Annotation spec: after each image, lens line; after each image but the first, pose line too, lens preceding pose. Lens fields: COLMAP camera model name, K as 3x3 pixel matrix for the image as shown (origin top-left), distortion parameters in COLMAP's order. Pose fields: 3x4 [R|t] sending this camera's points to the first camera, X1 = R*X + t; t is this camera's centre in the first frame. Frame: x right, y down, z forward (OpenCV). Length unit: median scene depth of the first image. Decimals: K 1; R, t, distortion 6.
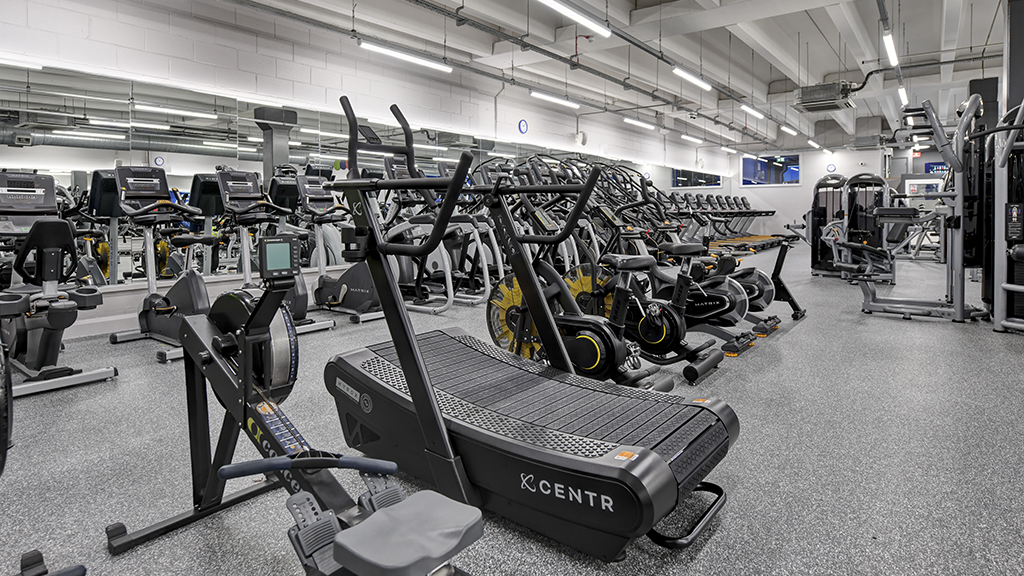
lens RADIAL K [[561.2, 0, 511.5], [0, 561.2, 239.3], [0, 0, 1]] dist [-0.014275, 0.000207]
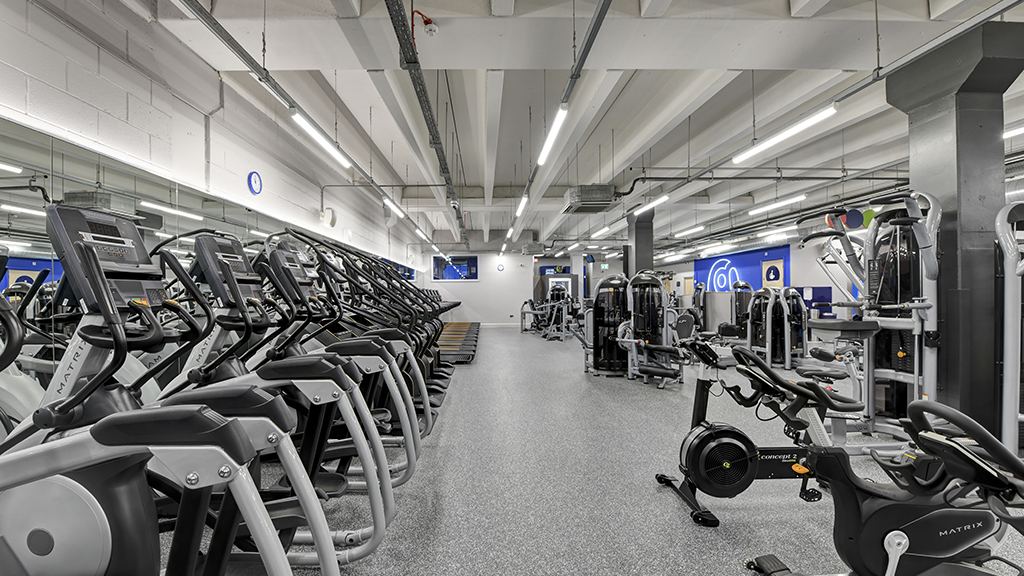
lens RADIAL K [[410.6, 0, 478.4], [0, 410.6, 289.1], [0, 0, 1]] dist [-0.001049, -0.000036]
pose [[0.790835, 0.002460, 0.612025, -0.065467], [0.037786, 0.997888, -0.052836, -0.059530], [-0.610862, 0.064911, 0.789072, 0.561259]]
